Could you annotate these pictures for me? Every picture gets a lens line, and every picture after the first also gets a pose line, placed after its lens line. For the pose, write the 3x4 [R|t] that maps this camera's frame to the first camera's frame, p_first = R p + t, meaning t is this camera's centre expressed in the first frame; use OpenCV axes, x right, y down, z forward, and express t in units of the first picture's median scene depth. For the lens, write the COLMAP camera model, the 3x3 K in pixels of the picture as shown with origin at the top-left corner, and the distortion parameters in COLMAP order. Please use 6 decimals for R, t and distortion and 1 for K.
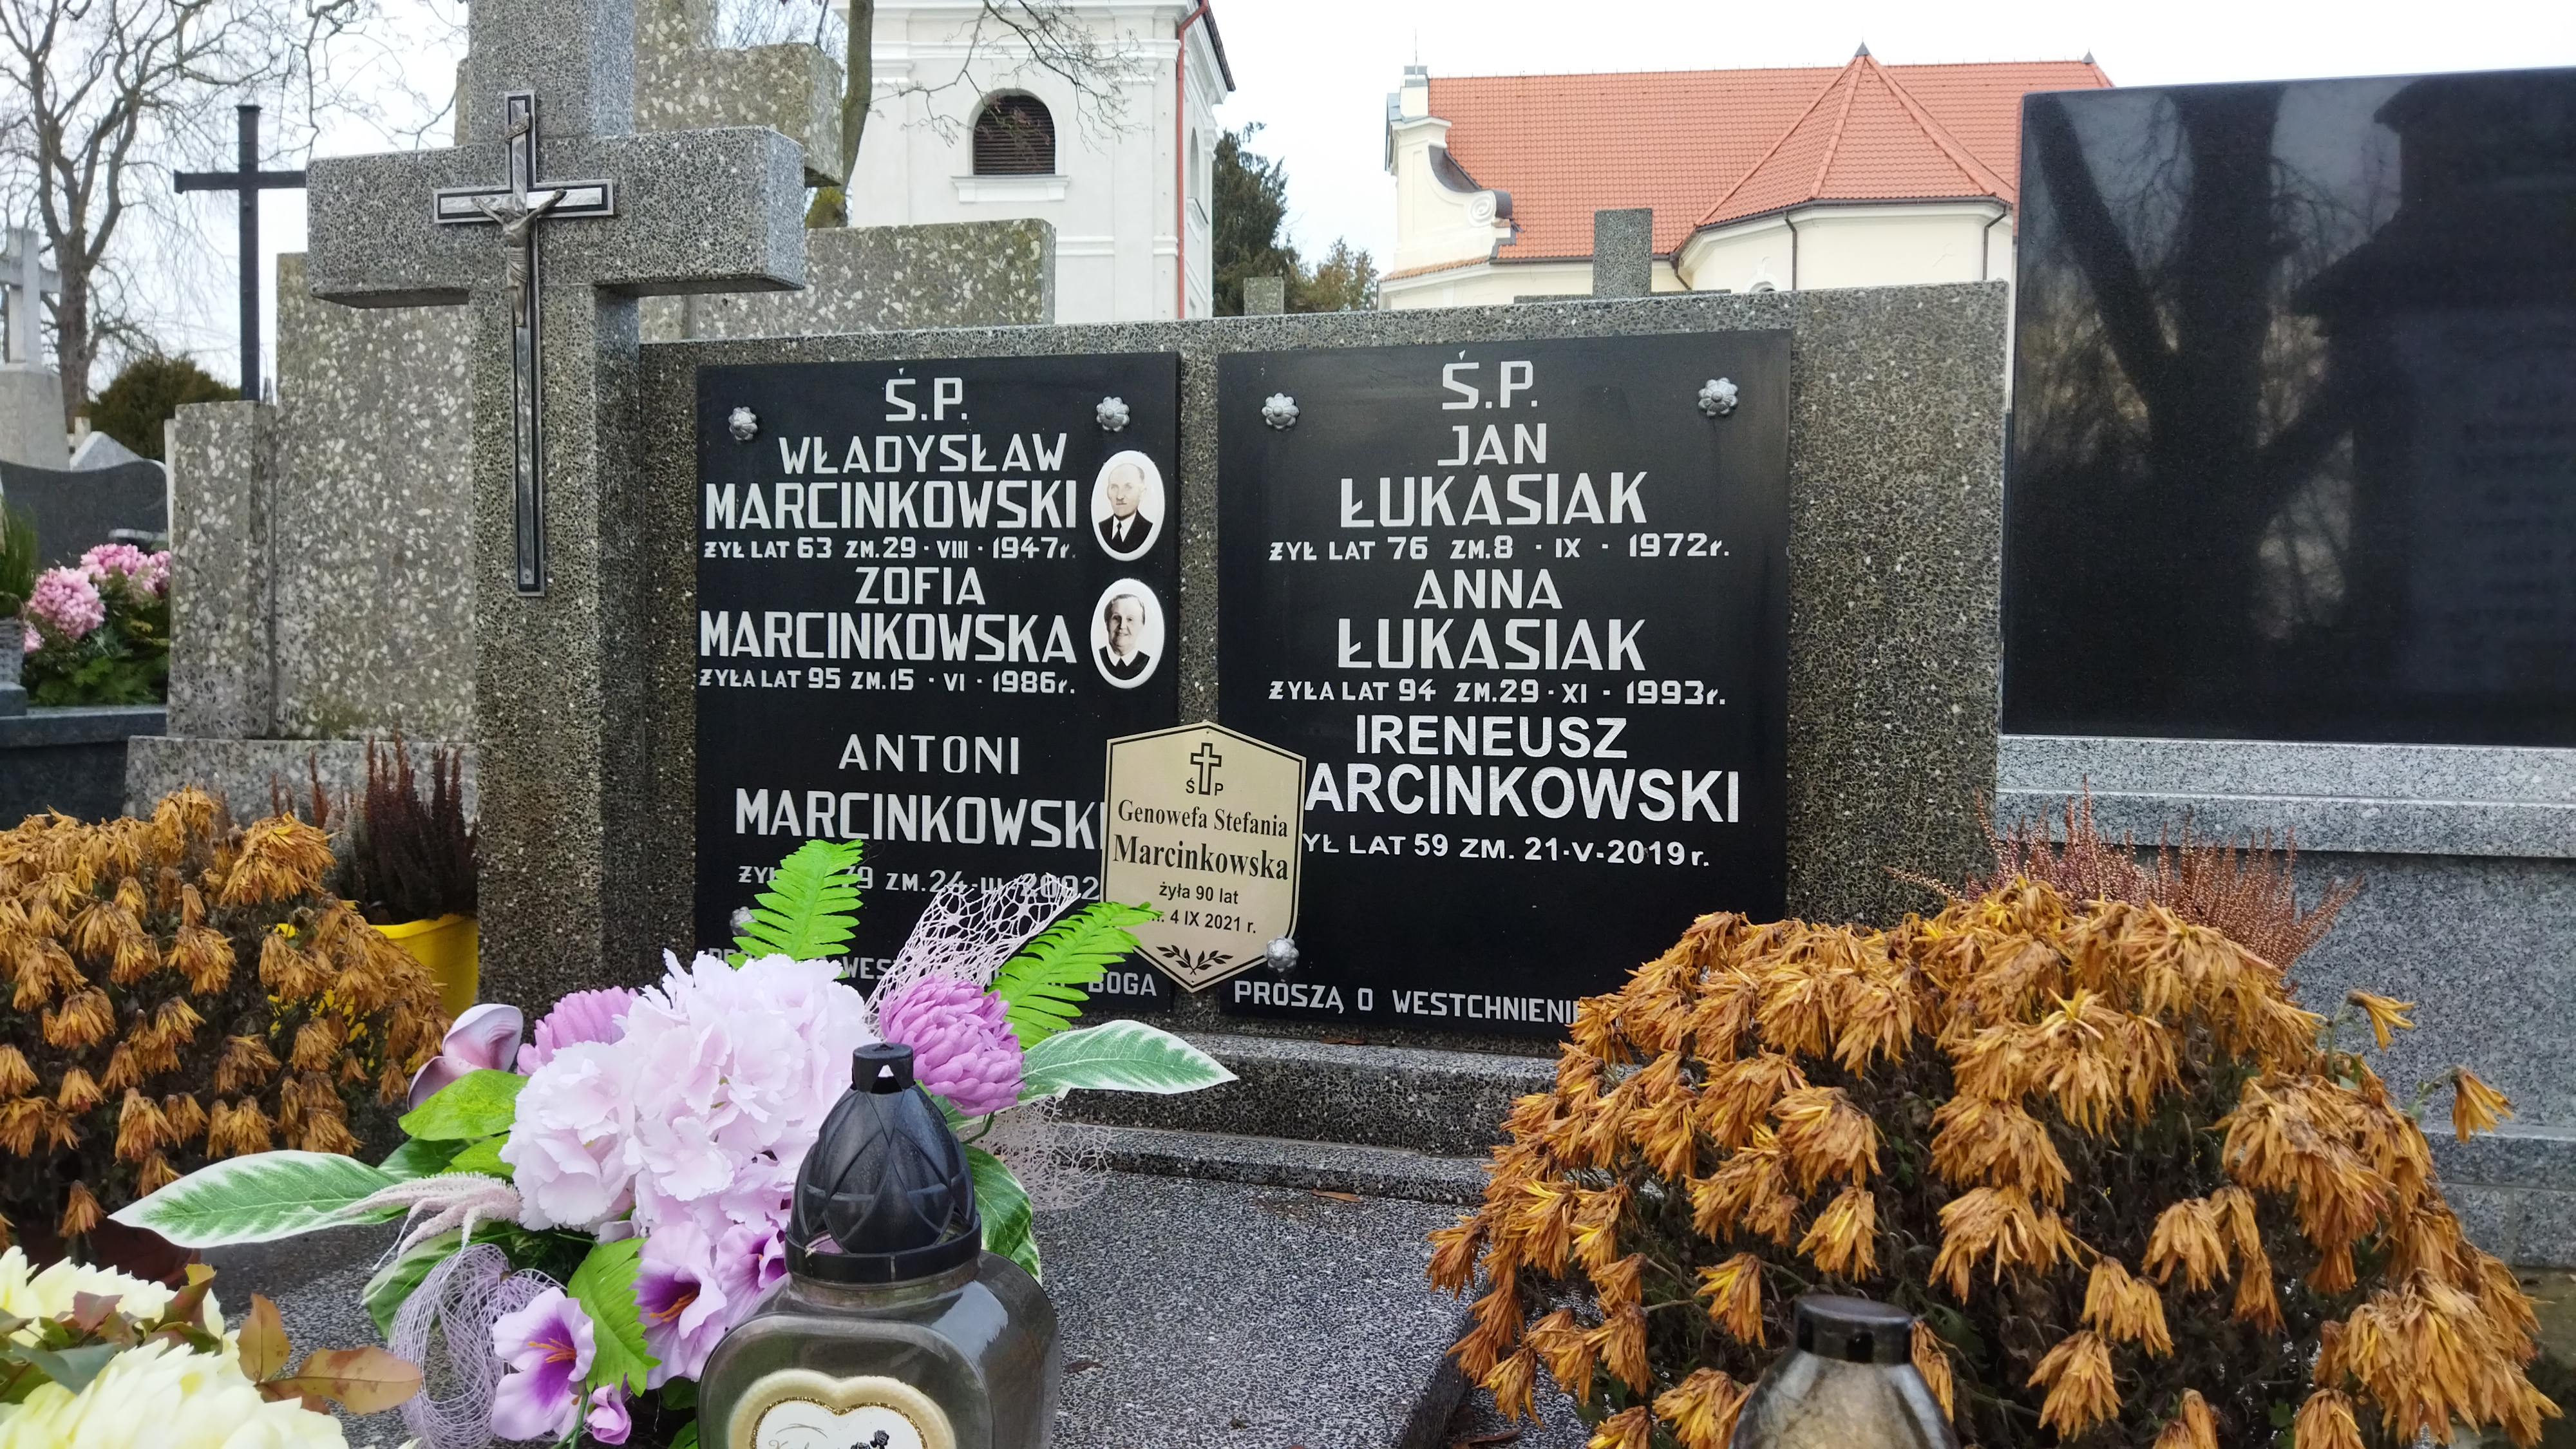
lens RADIAL K [[1915.9, 0, 1284.5], [0, 1915.9, 711.4], [0, 0, 1]] dist [0.119626, -0.186851]
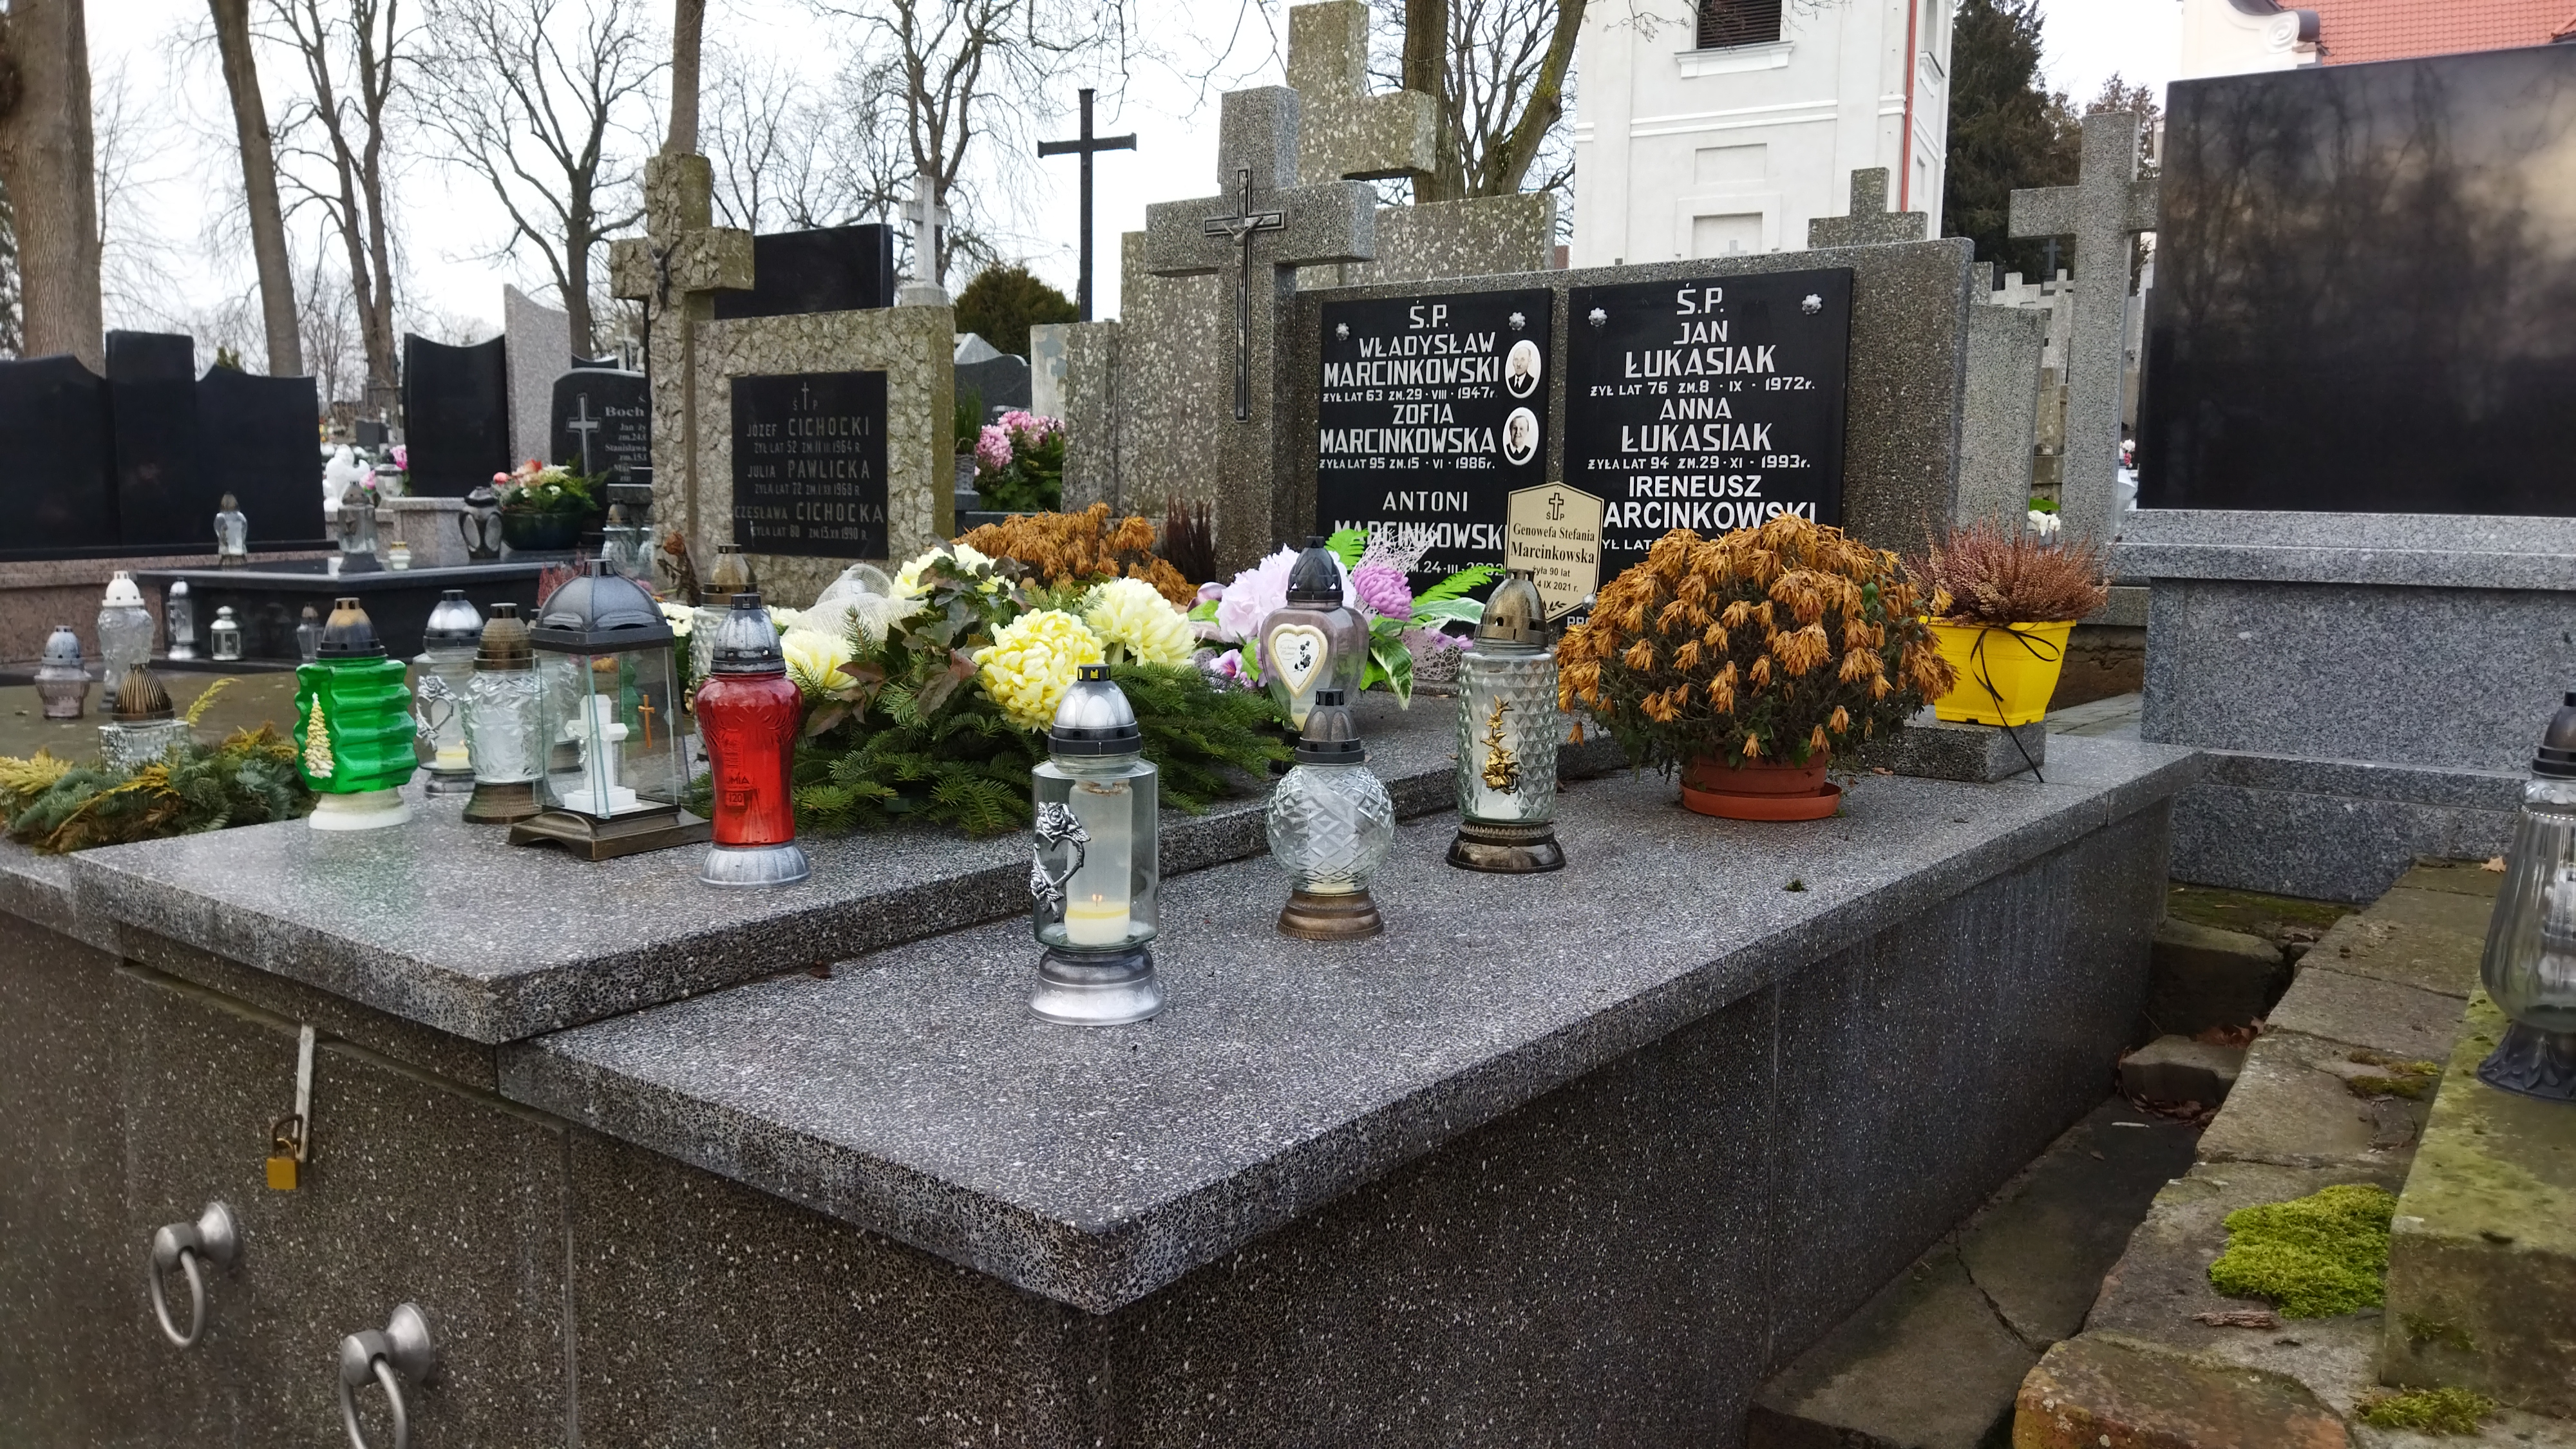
lens RADIAL K [[1915.9, 0, 1284.5], [0, 1915.9, 711.4], [0, 0, 1]] dist [0.119626, -0.186851]
pose [[0.931571, 0.045707, -0.360675, 0.399724], [-0.022761, 0.997452, 0.067617, 0.107805], [0.362847, -0.054781, 0.930237, -0.885592]]
